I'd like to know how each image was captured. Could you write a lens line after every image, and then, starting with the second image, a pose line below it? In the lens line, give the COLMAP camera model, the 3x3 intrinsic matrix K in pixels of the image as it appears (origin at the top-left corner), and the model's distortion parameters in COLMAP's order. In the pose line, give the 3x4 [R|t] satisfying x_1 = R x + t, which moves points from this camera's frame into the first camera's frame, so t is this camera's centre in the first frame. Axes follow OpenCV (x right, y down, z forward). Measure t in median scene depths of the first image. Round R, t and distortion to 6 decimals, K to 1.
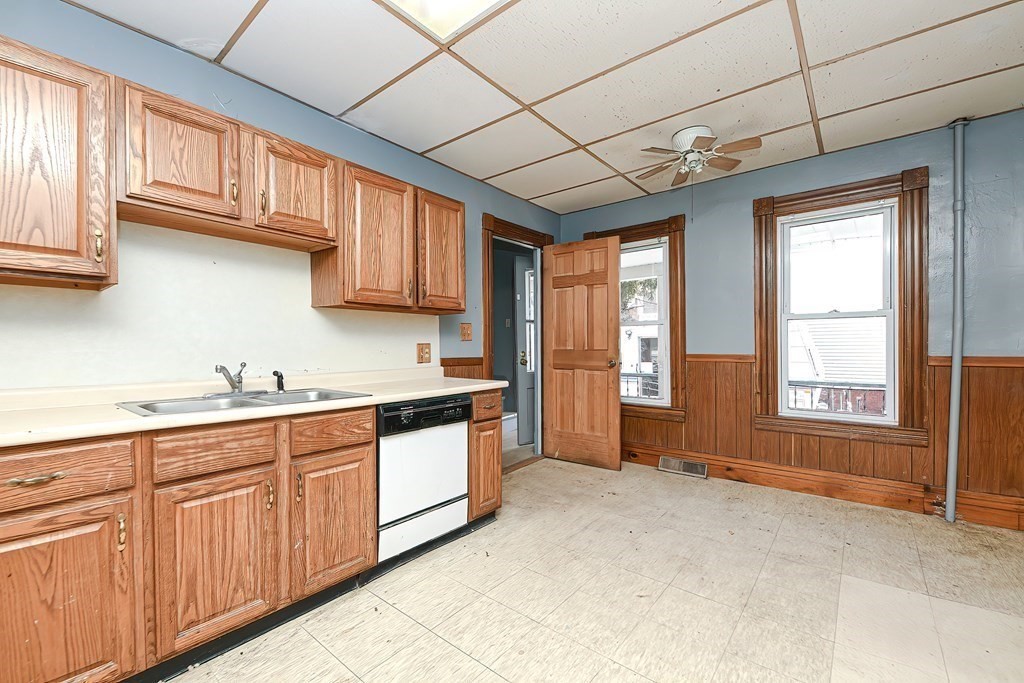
lens RADIAL K [[423.2, 0, 509.0], [0, 423.2, 343.9], [0, 0, 1]] dist [-0.008883, -0.001684]
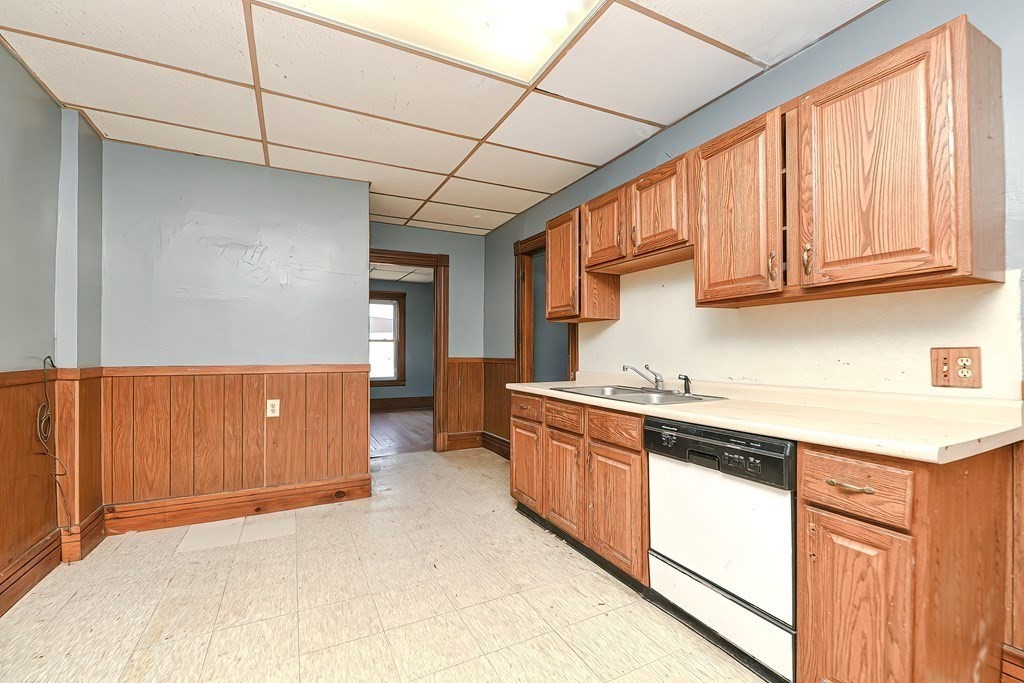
lens RADIAL K [[423.2, 0, 507.1], [0, 423.2, 347.5], [0, 0, 1]] dist [-0.008883, -0.001684]
pose [[-0.410184, -0.006306, -0.911981, 0.662726], [0.005903, 0.999937, -0.009570, 0.001546], [0.911983, -0.009309, -0.410121, 1.097932]]
